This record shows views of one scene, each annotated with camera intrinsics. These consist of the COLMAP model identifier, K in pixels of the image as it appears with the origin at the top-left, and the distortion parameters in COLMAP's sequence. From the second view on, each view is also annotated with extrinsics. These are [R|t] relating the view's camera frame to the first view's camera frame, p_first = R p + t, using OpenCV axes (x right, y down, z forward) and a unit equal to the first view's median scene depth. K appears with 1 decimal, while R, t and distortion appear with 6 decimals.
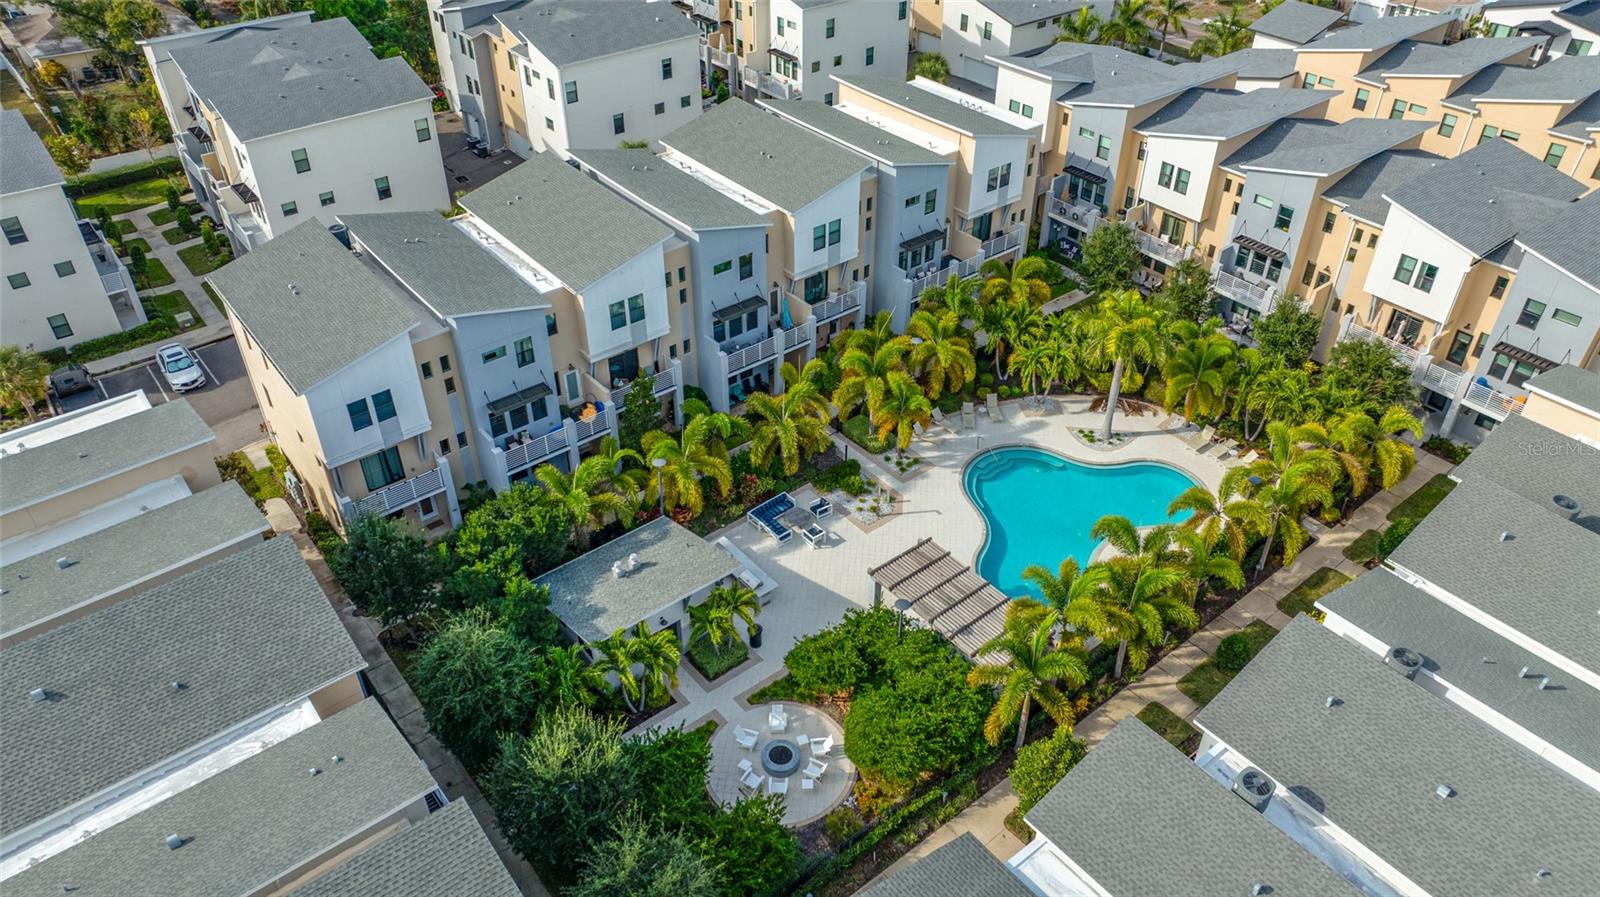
lens RADIAL K [[1133.2, 0, 800.0], [0, 1133.2, 448.5], [0, 0, 1]] dist [-0.020057, -0.004647]
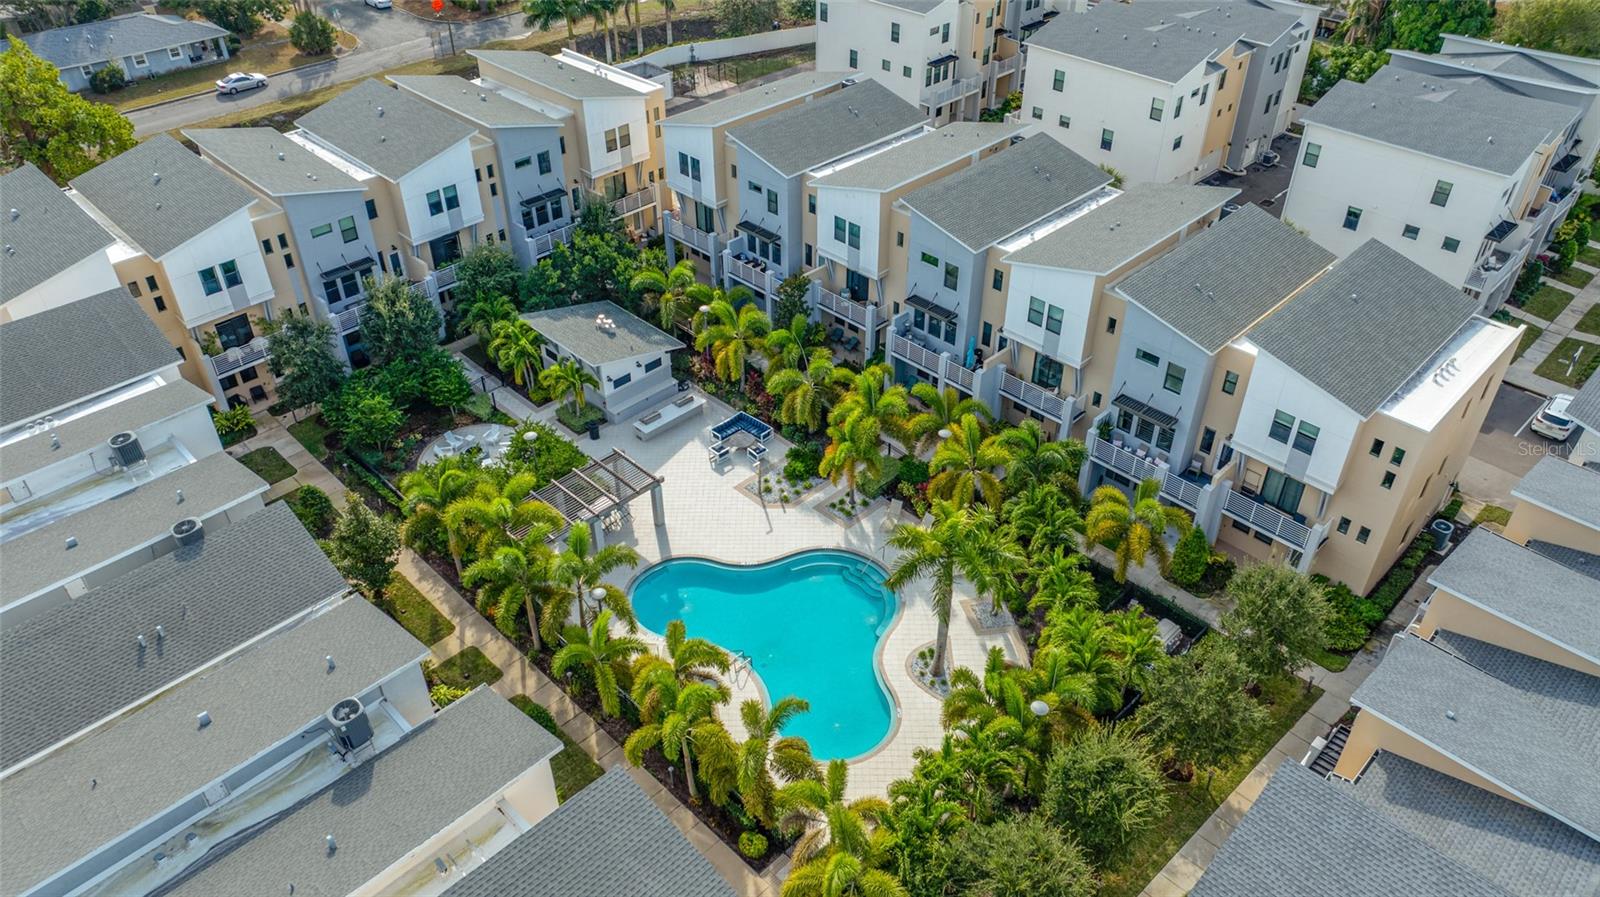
lens RADIAL K [[1133.2, 0, 800.0], [0, 1133.2, 448.5], [0, 0, 1]] dist [-0.020057, -0.004647]
pose [[0.114614, 0.601292, -0.790766, 0.747501], [-0.601851, 0.675324, 0.426278, -0.371440], [0.790341, 0.427066, 0.439290, 0.485443]]
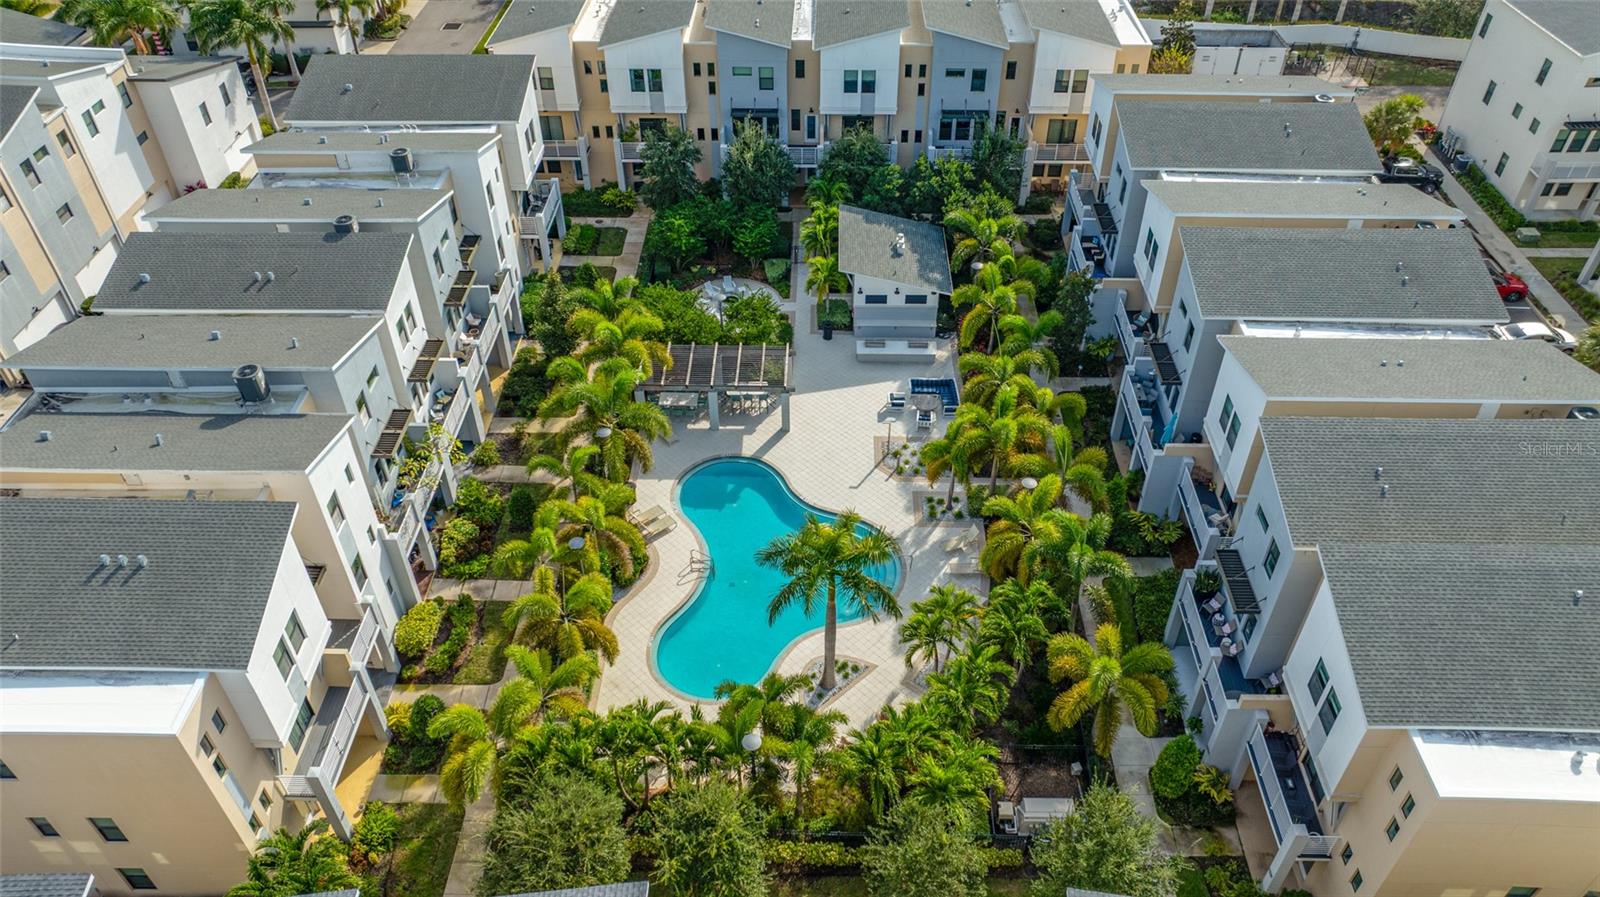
lens RADIAL K [[1121.2, 0, 804.4], [0, 1121.2, 454.0], [0, 0, 1]] dist [-0.032593, 0.039094]
pose [[-0.640891, 0.505610, -0.577596, 0.589320], [-0.460185, 0.349179, 0.816274, -0.610775], [0.614401, 0.788944, 0.008889, 0.821645]]
